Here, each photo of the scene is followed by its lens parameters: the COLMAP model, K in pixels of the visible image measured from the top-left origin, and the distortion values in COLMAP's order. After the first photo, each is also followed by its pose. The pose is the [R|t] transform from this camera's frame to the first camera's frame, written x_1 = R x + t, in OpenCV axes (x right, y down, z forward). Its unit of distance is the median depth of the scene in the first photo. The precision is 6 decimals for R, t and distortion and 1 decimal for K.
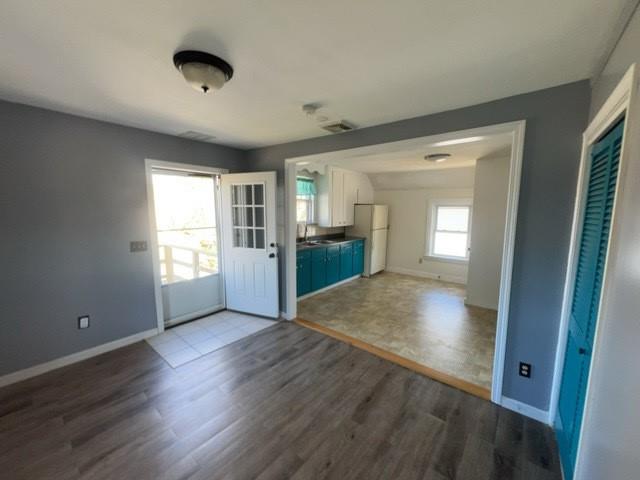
lens RADIAL K [[256.5, 0, 319.0], [0, 256.5, 240.4], [0, 0, 1]] dist [-0.000706, -0.000084]
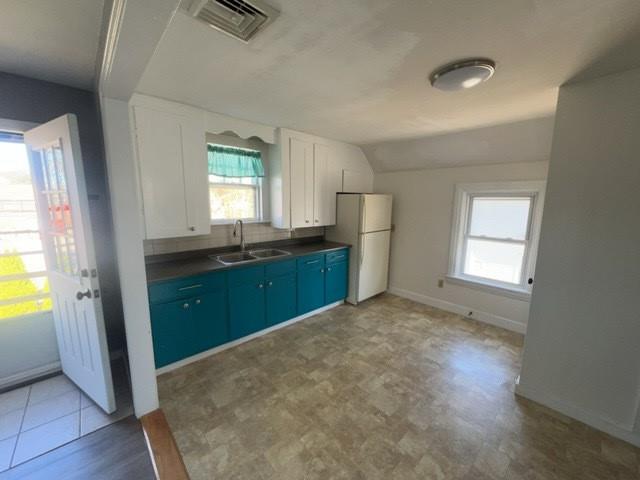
lens RADIAL K [[256.5, 0, 317.6], [0, 256.5, 242.0], [0, 0, 1]] dist [-0.000706, -0.000084]
pose [[0.989689, 0.024410, -0.141138, 0.211575], [-0.019456, 0.999149, 0.036377, -0.044180], [0.141906, -0.033256, 0.989321, 0.390926]]
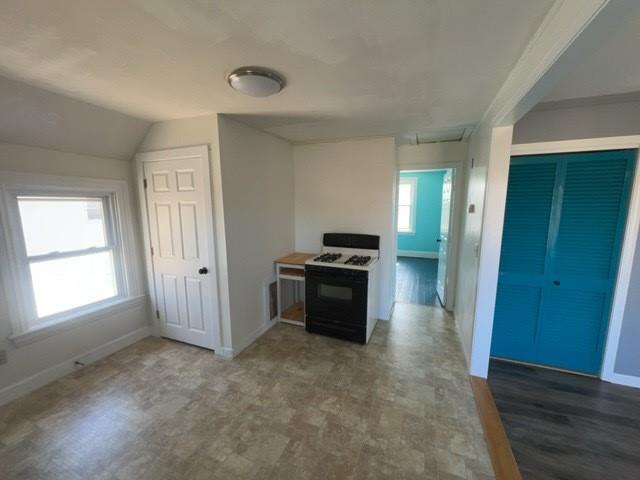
lens RADIAL K [[256.5, 0, 316.1], [0, 256.5, 244.6], [0, 0, 1]] dist [-0.000706, -0.000084]
pose [[-0.293003, -0.160283, 0.942581, -0.011853], [0.120639, 0.971771, 0.202747, -0.086753], [-0.948470, 0.173118, -0.265396, 0.691020]]
